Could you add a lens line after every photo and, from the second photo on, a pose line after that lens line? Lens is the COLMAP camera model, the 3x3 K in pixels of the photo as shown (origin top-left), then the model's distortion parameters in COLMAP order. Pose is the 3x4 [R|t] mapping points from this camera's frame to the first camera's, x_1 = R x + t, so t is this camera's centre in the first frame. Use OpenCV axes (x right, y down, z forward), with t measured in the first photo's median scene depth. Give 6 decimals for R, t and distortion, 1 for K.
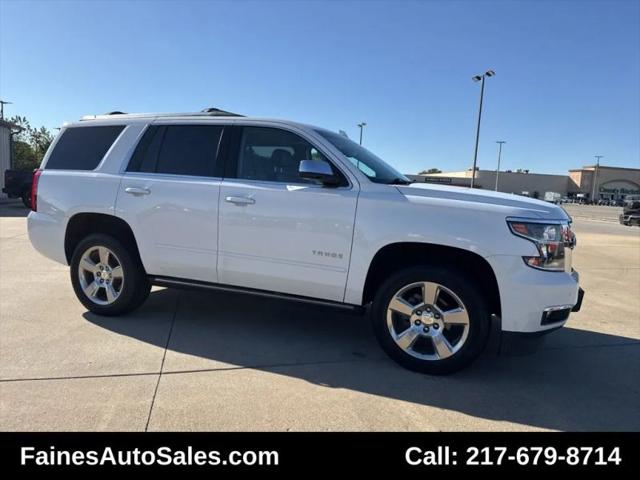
lens RADIAL K [[456.4, 0, 317.9], [0, 456.4, 239.3], [0, 0, 1]] dist [0.051014, -0.054641]
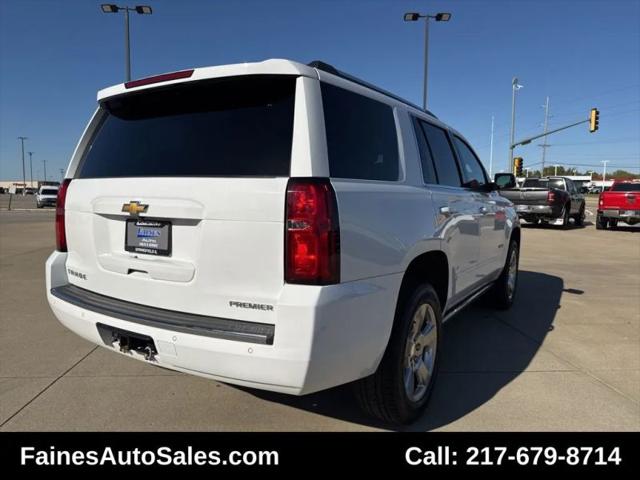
lens RADIAL K [[455.3, 0, 315.9], [0, 455.3, 240.8], [0, 0, 1]] dist [0.060457, -0.080390]
pose [[0.181717, -0.144564, 0.972667, -1.299179], [0.102979, 0.986494, 0.127380, -0.194702], [-0.977944, 0.077017, 0.194150, 1.216705]]
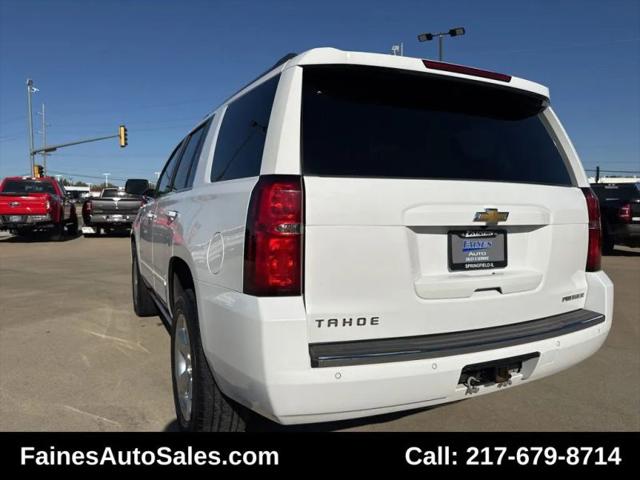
lens RADIAL K [[455.3, 0, 314.5], [0, 455.3, 237.2], [0, 0, 1]] dist [0.060457, -0.080390]
pose [[-0.739478, -0.093373, 0.666673, -0.953475], [0.030619, 0.984643, 0.171871, -0.257269], [-0.672483, 0.147508, -0.725264, 2.075885]]
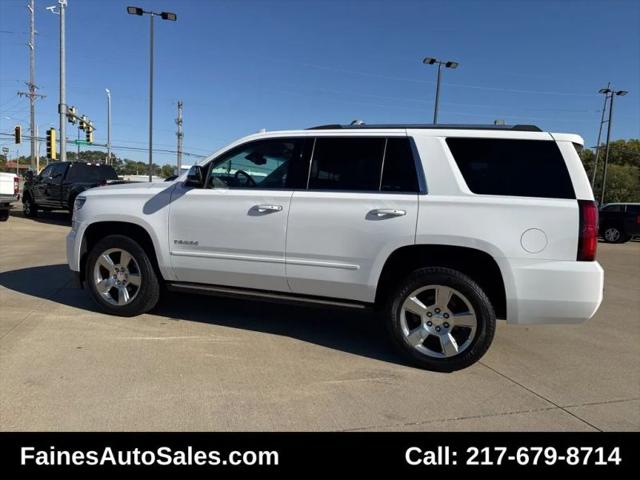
lens RADIAL K [[455.3, 0, 317.0], [0, 455.3, 239.4], [0, 0, 1]] dist [0.060457, -0.080390]
pose [[-0.992995, -0.095357, -0.069775, -0.019052], [-0.107054, 0.975985, 0.189717, -0.281804], [0.050008, 0.195858, -0.979356, 2.649095]]
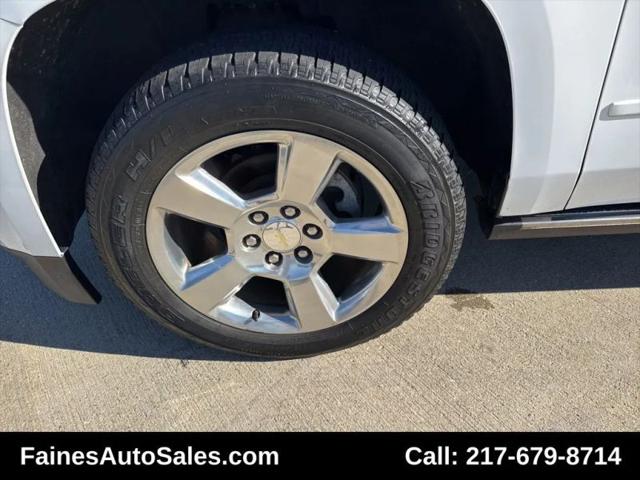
lens RADIAL K [[423.7, 0, 318.6], [0, 423.7, 239.3], [0, 0, 1]] dist [-0.004820, -0.005543]
pose [[-0.928644, 0.232618, -0.288979, 0.475854], [-0.028333, 0.732230, 0.680468, -0.072546], [0.369888, 0.640100, -0.673391, 1.604325]]
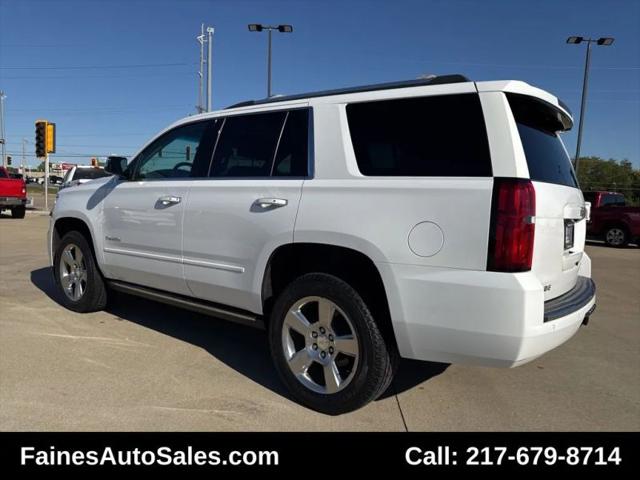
lens RADIAL K [[455.3, 0, 316.9], [0, 455.3, 240.1], [0, 0, 1]] dist [0.060457, -0.080390]
pose [[-0.958743, -0.111396, 0.261540, -0.535390], [-0.058134, 0.977410, 0.203198, -0.268979], [-0.278267, 0.179611, -0.943561, 2.406195]]
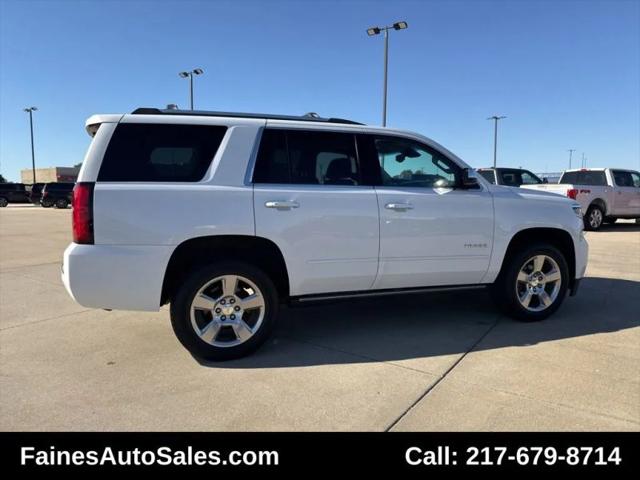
lens RADIAL K [[455.3, 0, 314.5], [0, 455.3, 238.4], [0, 0, 1]] dist [0.060457, -0.080390]
pose [[0.754547, -0.114294, 0.646216, -1.046486], [0.104240, 0.993089, 0.053930, -0.092943], [-0.647914, 0.026669, 0.761247, 0.339225]]
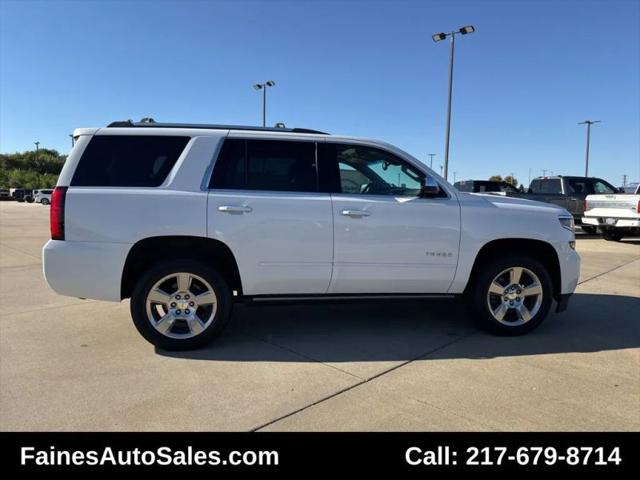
lens RADIAL K [[456.4, 0, 315.0], [0, 456.4, 236.0], [0, 0, 1]] dist [0.051014, -0.054641]
pose [[0.859556, -0.077832, 0.505080, -0.831715], [0.080785, 0.996602, 0.016093, -0.058719], [-0.504617, 0.026970, 0.862922, 0.123030]]
